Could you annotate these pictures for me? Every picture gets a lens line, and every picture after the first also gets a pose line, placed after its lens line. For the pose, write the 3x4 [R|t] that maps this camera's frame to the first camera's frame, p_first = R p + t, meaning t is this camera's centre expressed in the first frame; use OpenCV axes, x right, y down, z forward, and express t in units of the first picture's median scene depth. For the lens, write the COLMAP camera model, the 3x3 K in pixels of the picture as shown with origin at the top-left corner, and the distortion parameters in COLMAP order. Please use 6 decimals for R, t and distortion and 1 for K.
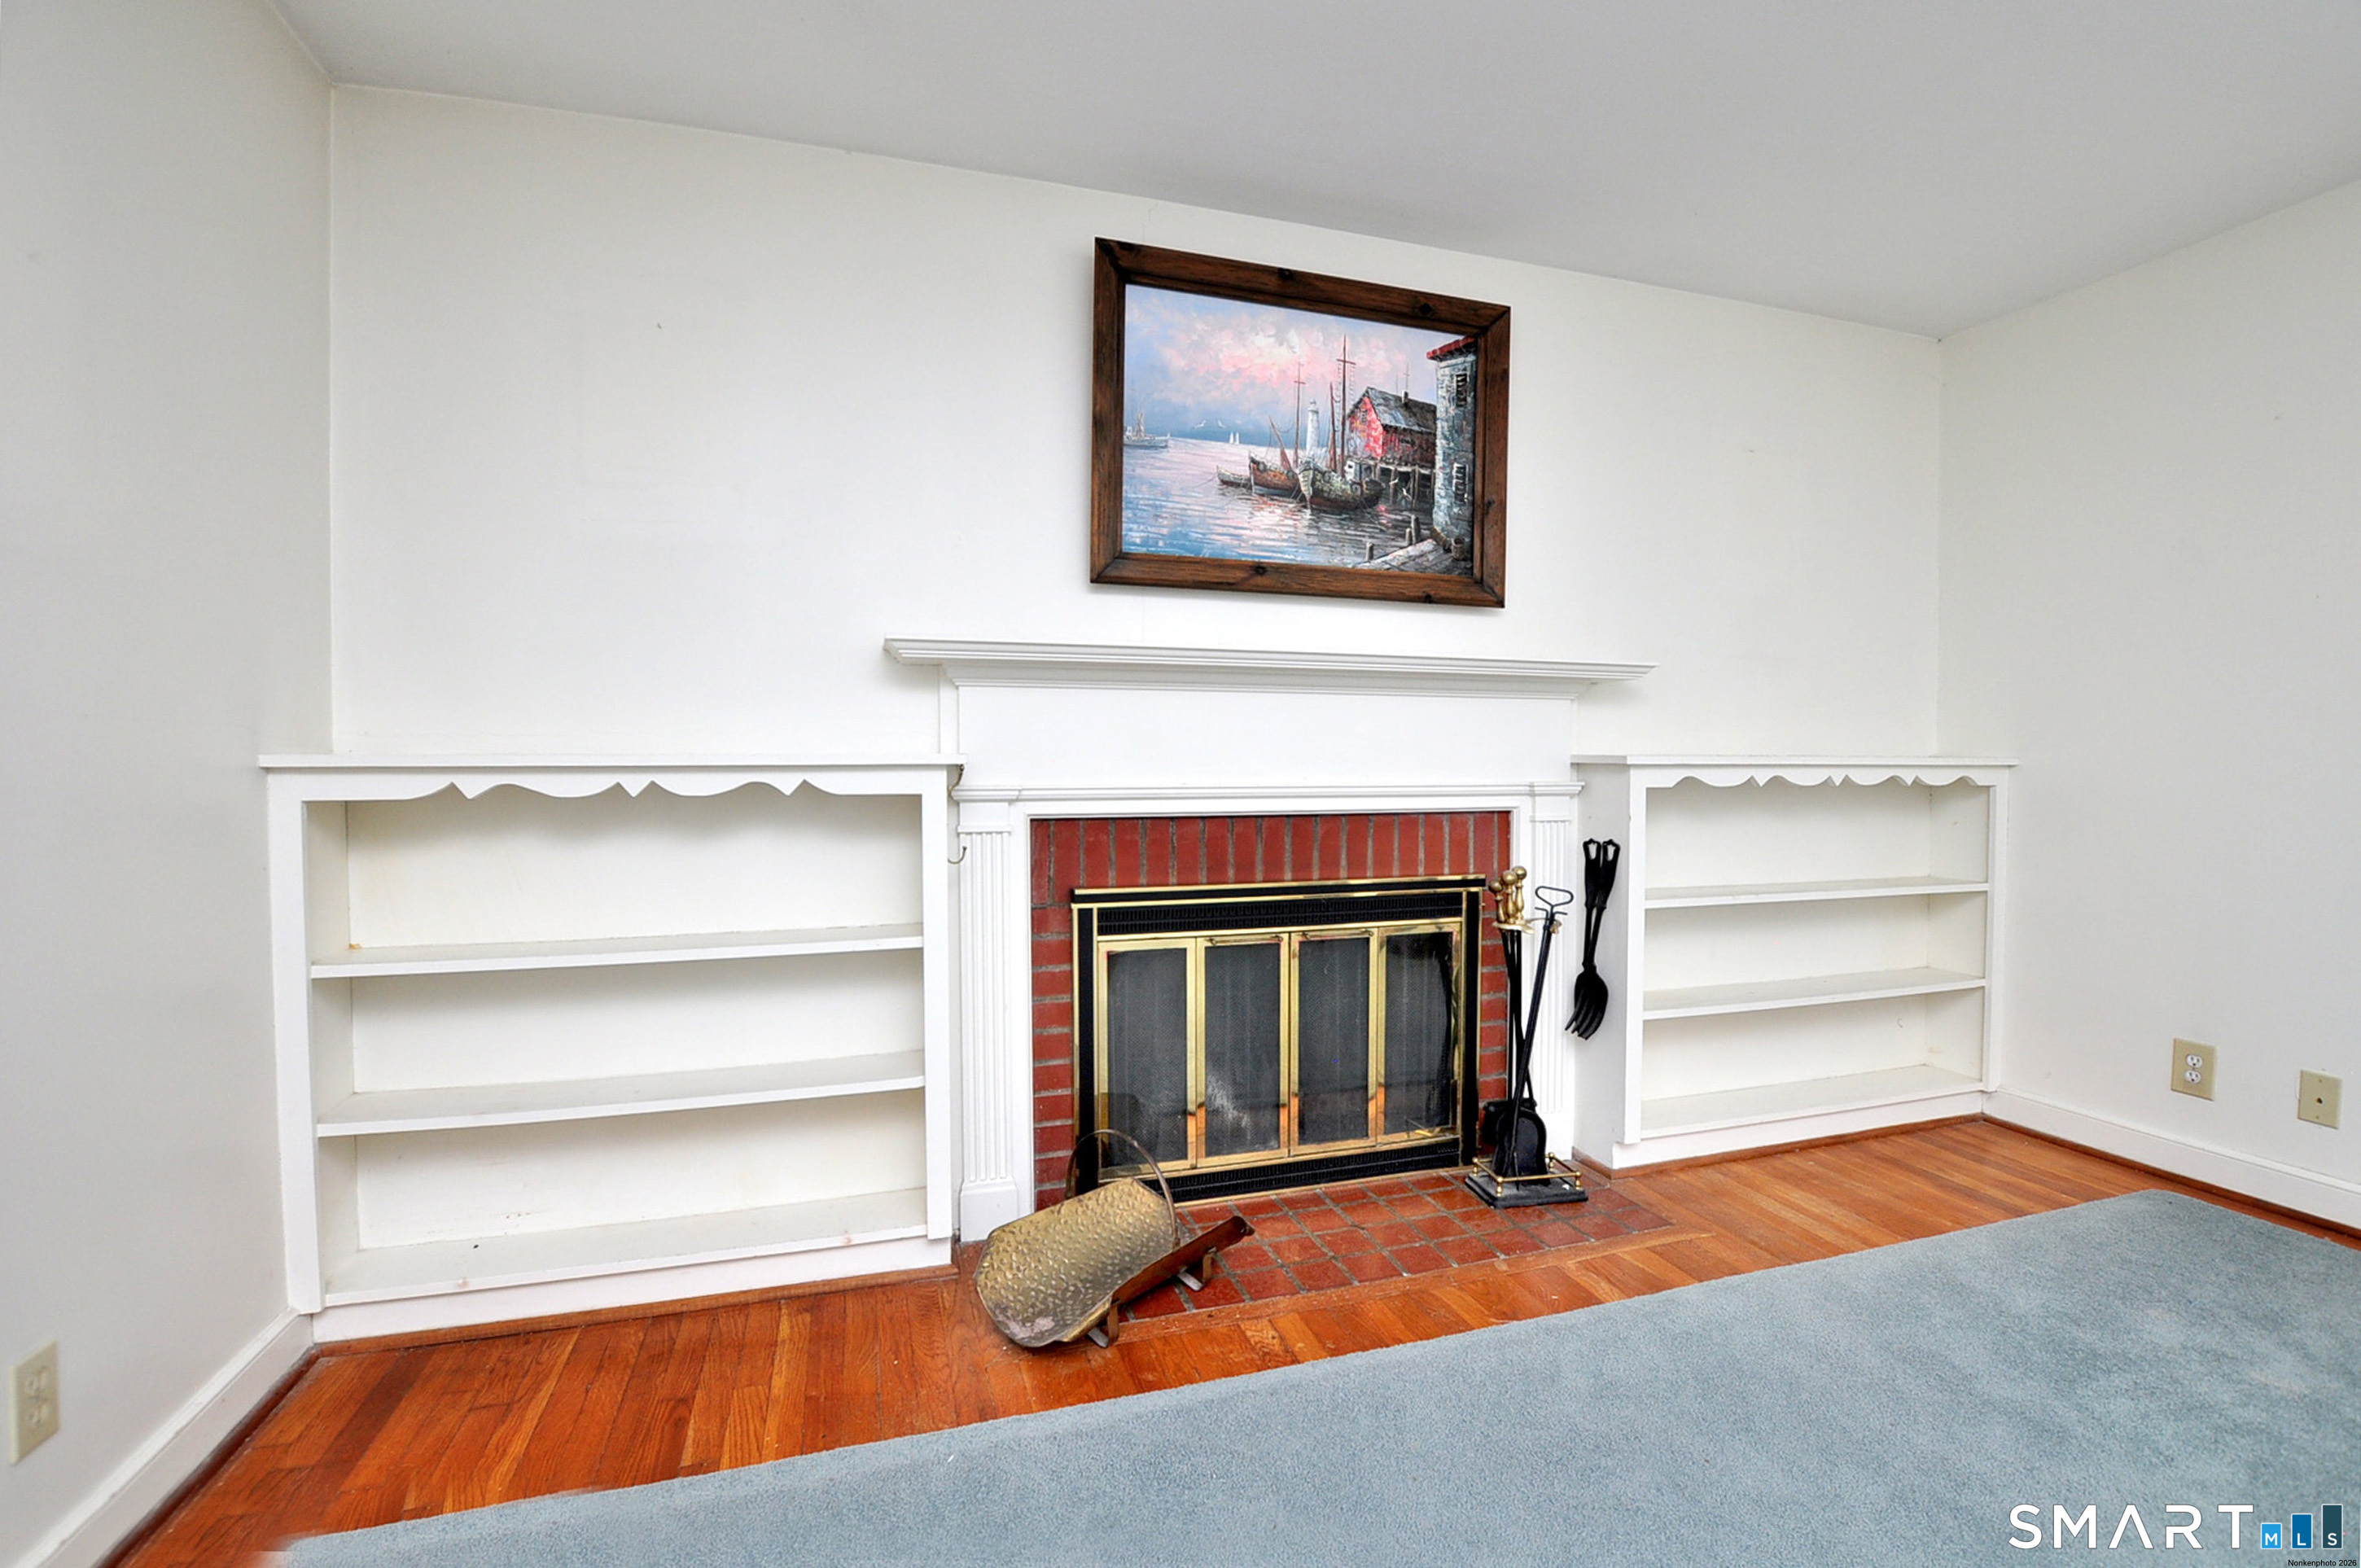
lens RADIAL K [[1037.4, 0, 1172.8], [0, 1037.4, 786.2], [0, 0, 1]] dist [-0.035078, 0.004106]
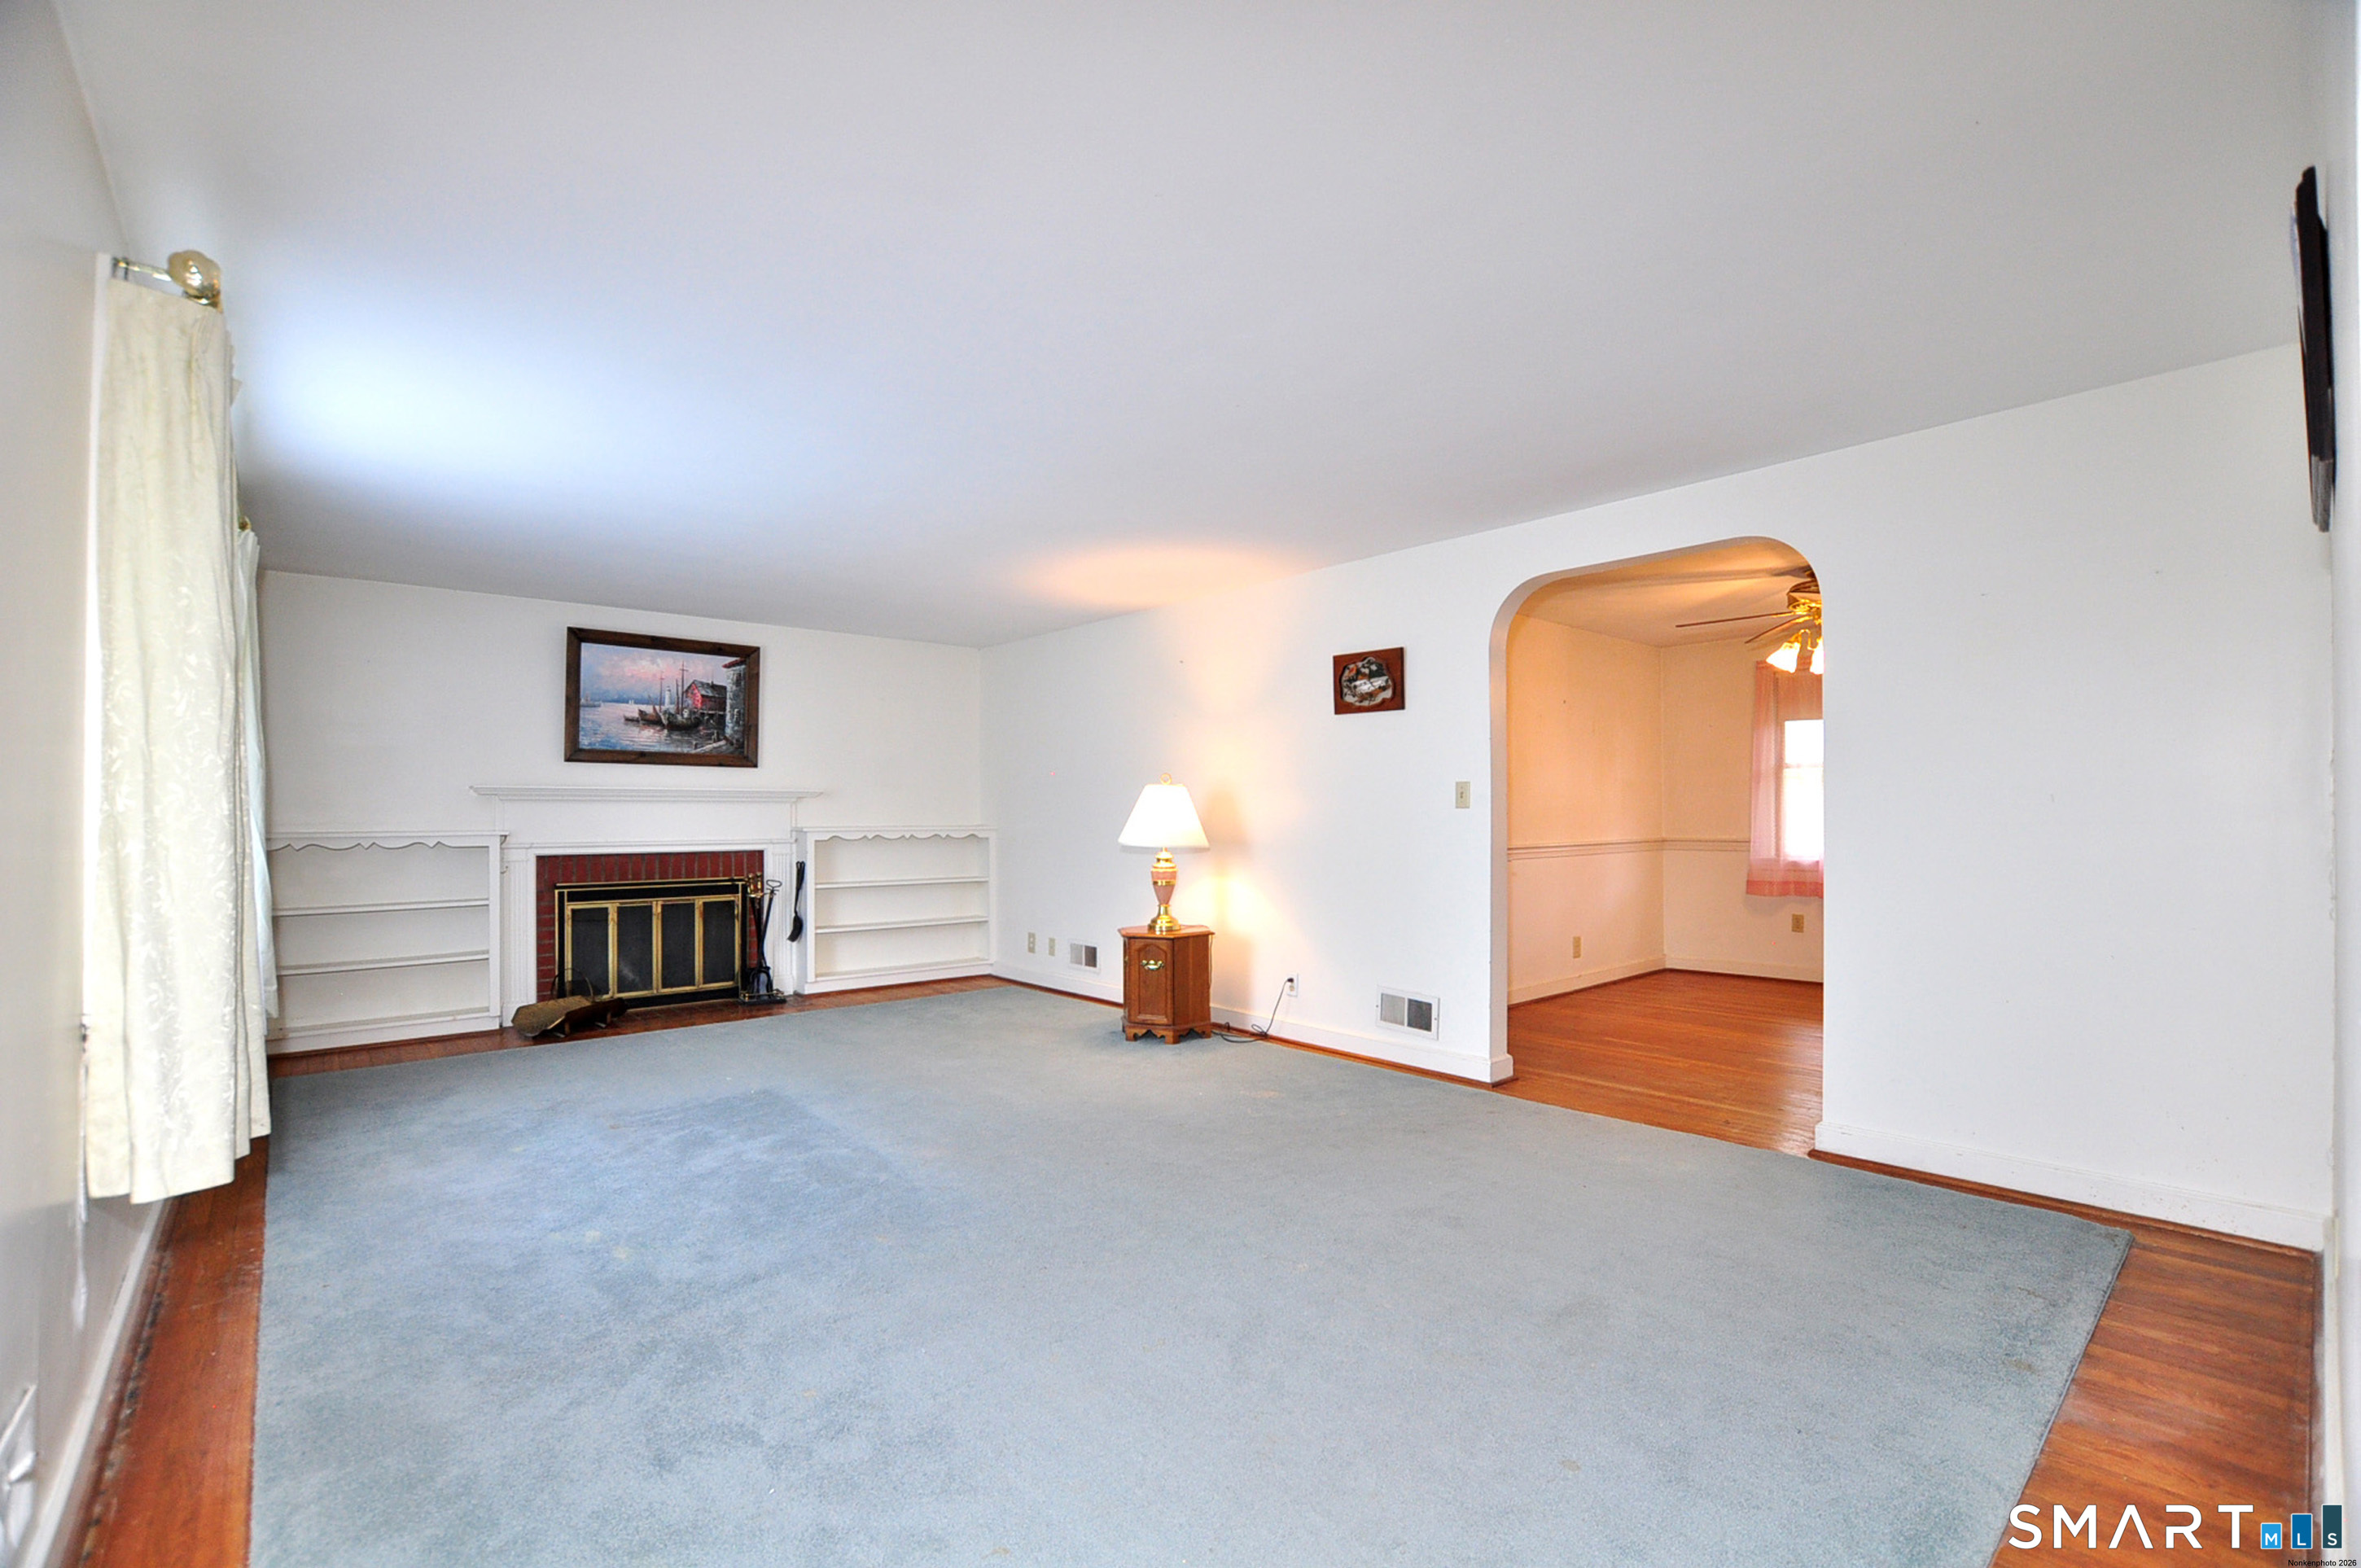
lens RADIAL K [[1037.4, 0, 1192.1], [0, 1037.4, 801.2], [0, 0, 1]] dist [-0.035078, 0.004106]
pose [[0.907857, 0.003914, 0.419263, 0.241702], [0.007730, 0.999630, -0.026070, -0.021824], [-0.419210, 0.026909, 0.907491, -1.746363]]
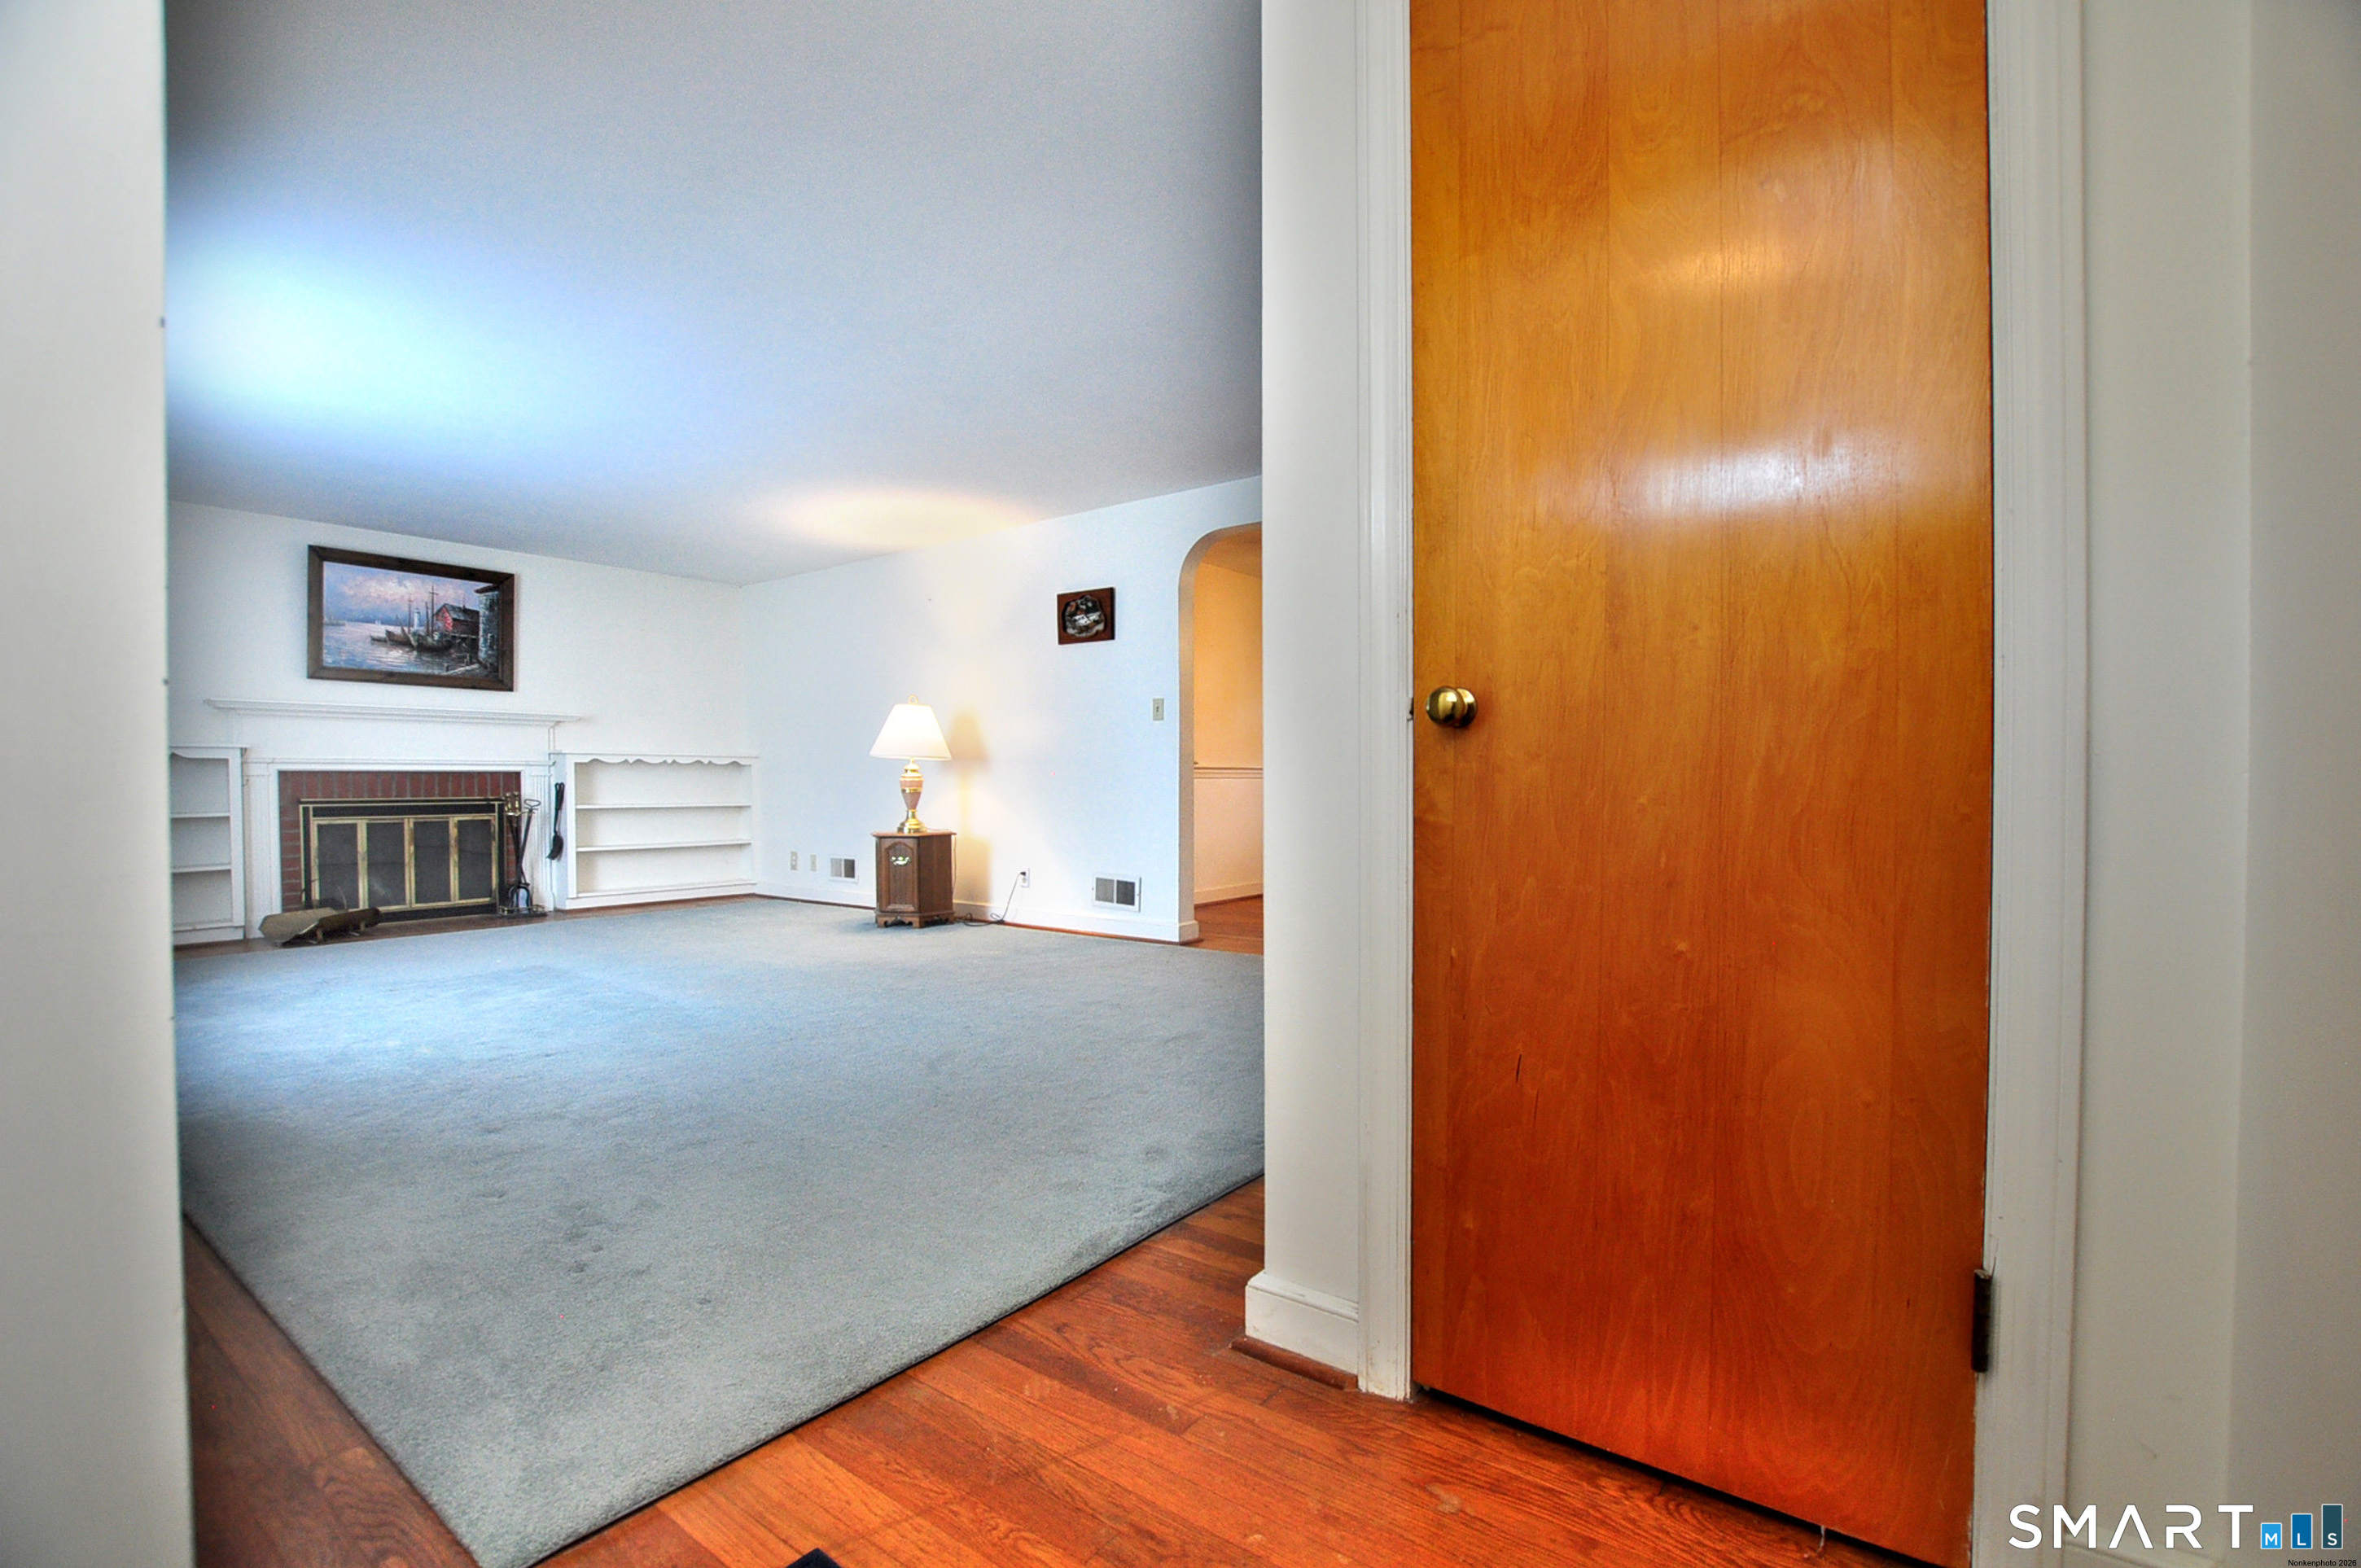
lens RADIAL K [[1037.4, 0, 1192.4], [0, 1037.4, 803.0], [0, 0, 1]] dist [-0.035078, 0.004106]
pose [[0.802921, -0.013713, 0.595927, 0.168392], [0.010746, 0.999906, 0.008529, 0.103038], [-0.595988, -0.000444, 0.802993, -2.116572]]
